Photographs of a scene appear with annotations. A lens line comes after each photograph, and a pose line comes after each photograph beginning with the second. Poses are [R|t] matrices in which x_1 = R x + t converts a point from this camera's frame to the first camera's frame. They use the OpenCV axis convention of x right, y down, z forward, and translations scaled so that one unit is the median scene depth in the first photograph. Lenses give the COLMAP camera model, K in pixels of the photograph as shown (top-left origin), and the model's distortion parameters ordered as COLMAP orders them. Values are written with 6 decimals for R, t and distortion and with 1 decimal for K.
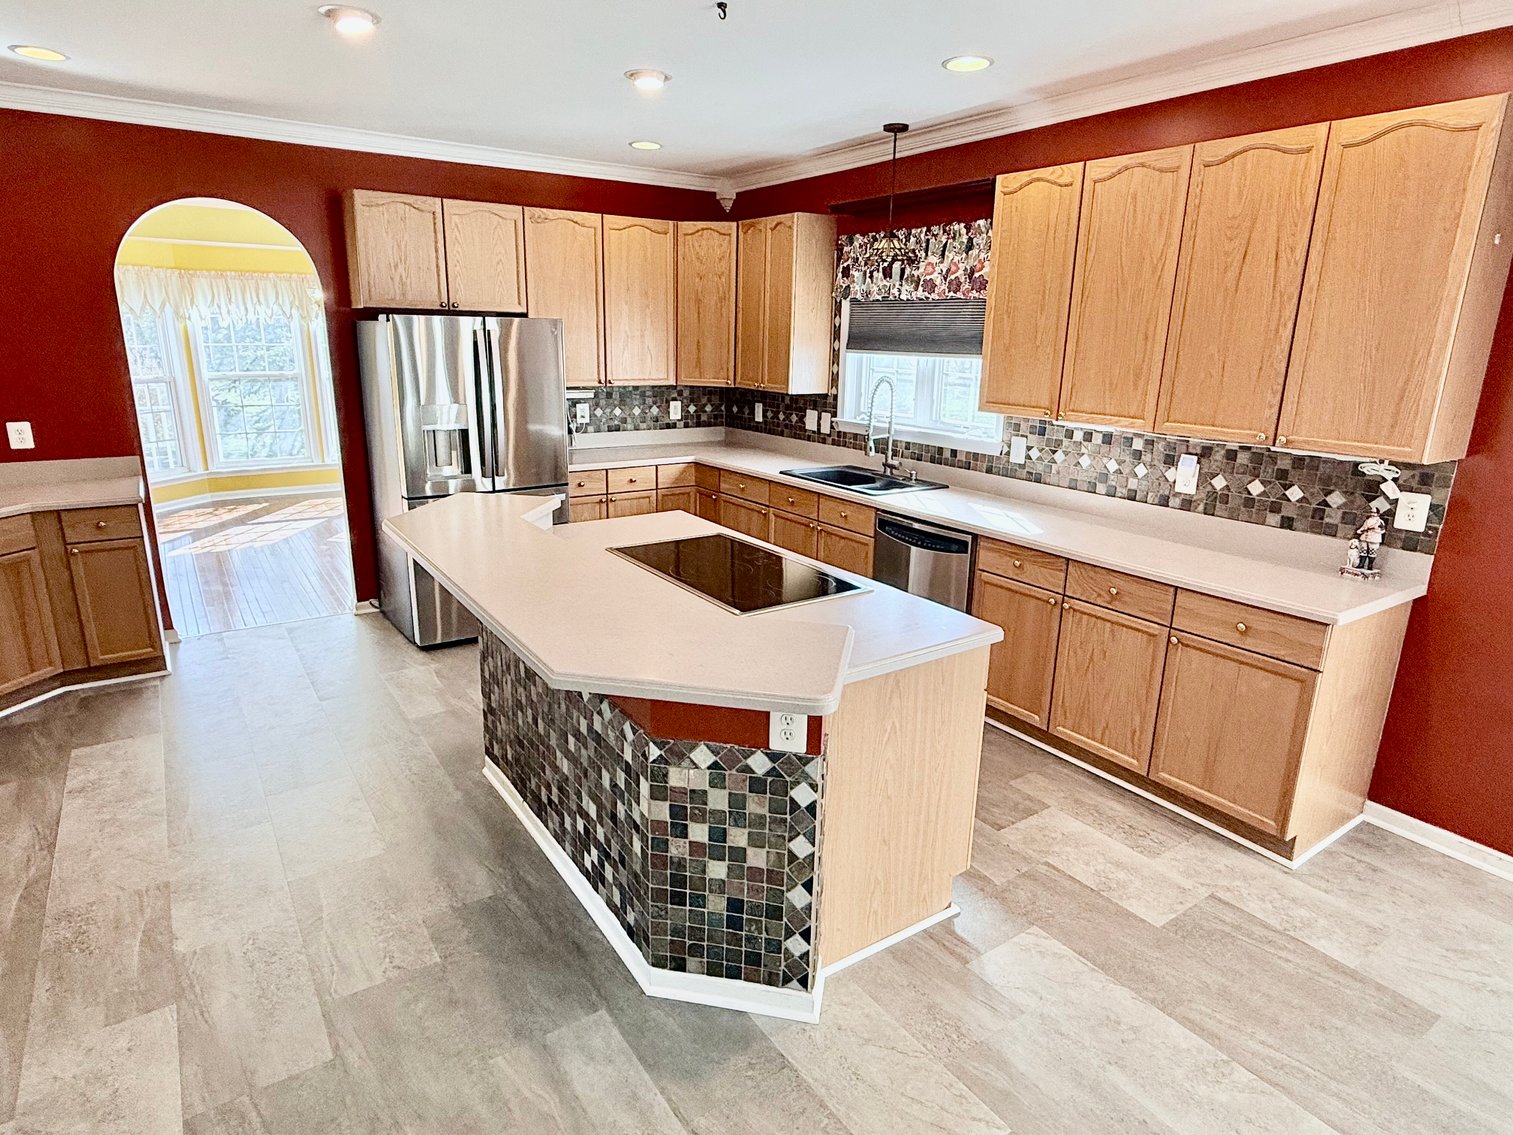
lens RADIAL K [[853.5, 0, 756.5], [0, 853.5, 567.5], [0, 0, 1]] dist [0.002207, 0.001299]
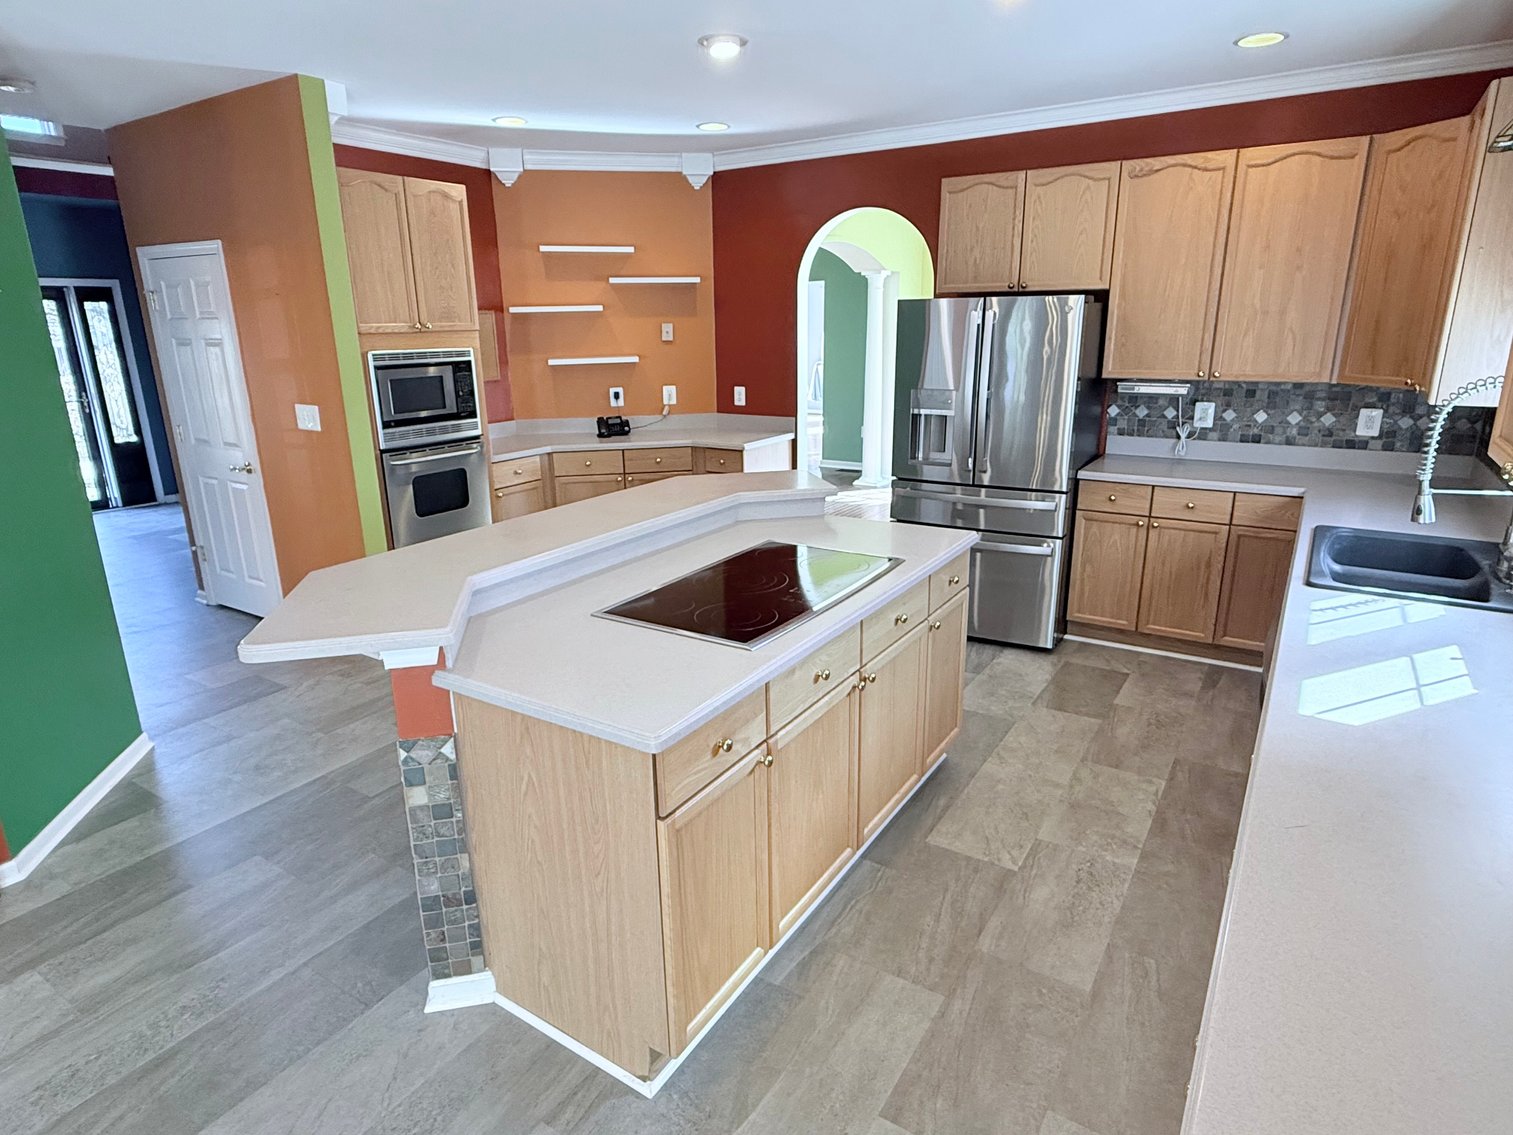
lens RADIAL K [[867.7, 0, 759.9], [0, 867.7, 574.4], [0, 0, 1]] dist [0.002207, 0.000514]
pose [[0.389765, 0.238225, -0.889568, 0.405258], [-0.224555, 0.961391, 0.159070, -0.081374], [0.893117, 0.137757, 0.428211, 0.343530]]
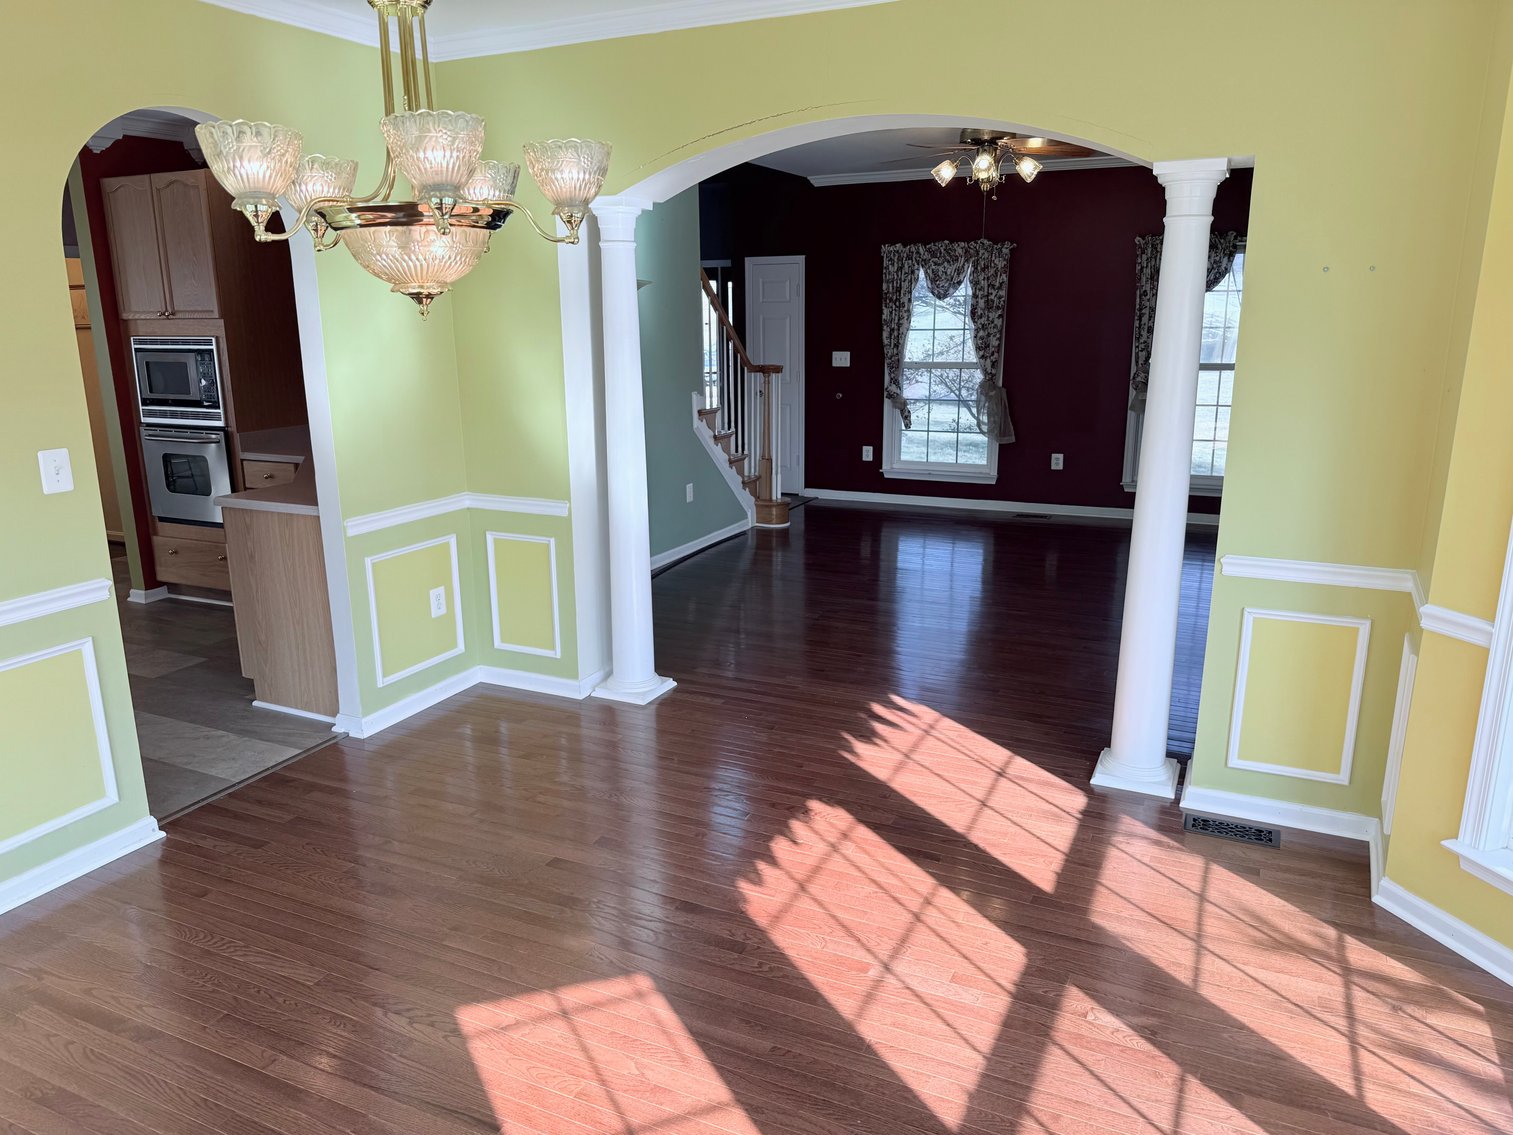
lens RADIAL K [[1070.6, 0, 756.5], [0, 1070.6, 567.5], [0, 0, 1]] dist [0.049440, -0.092080]
pose [[-0.866230, 0.111352, -0.487080, -0.484009], [-0.138737, 0.882911, 0.448576, -0.449273], [0.479998, 0.456145, -0.749355, 1.593793]]
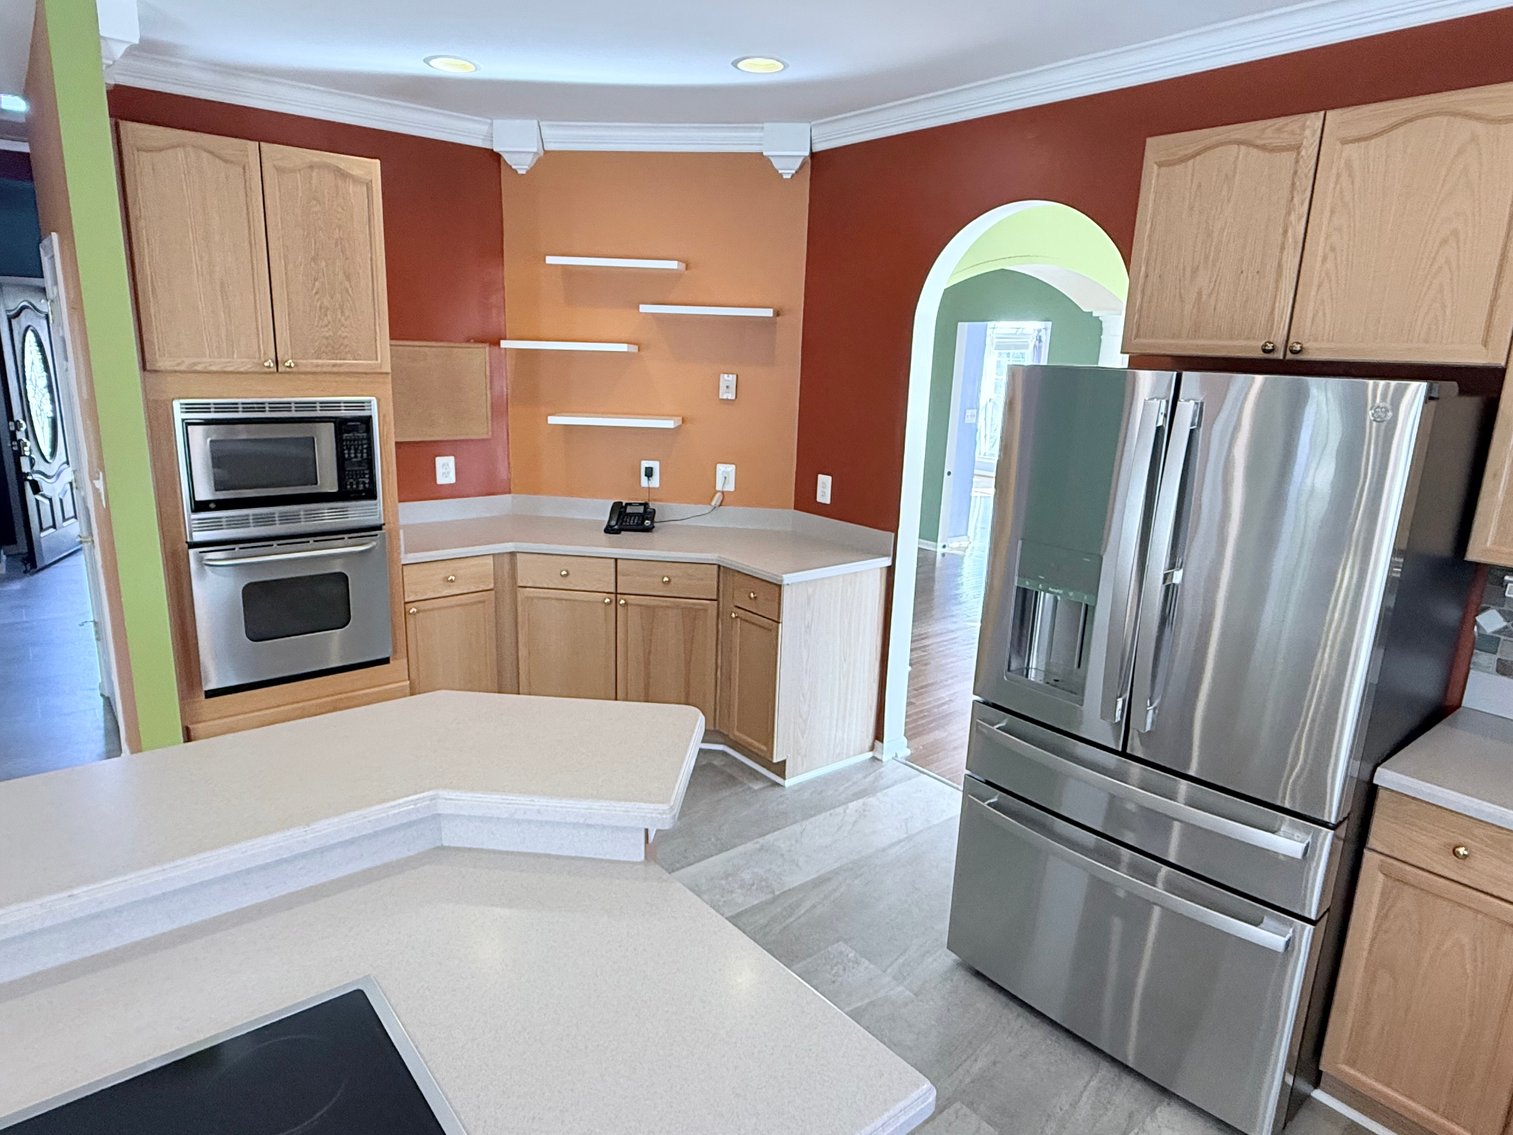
lens RADIAL K [[915.5, 0, 756.5], [0, 915.5, 567.5], [0, 0, 1]] dist [0.002329, 0.001166]
pose [[0.082406, 0.218657, -0.972316, 0.104787], [-0.297613, 0.936515, 0.185382, -0.183673], [0.951123, 0.274097, 0.142250, 0.623521]]
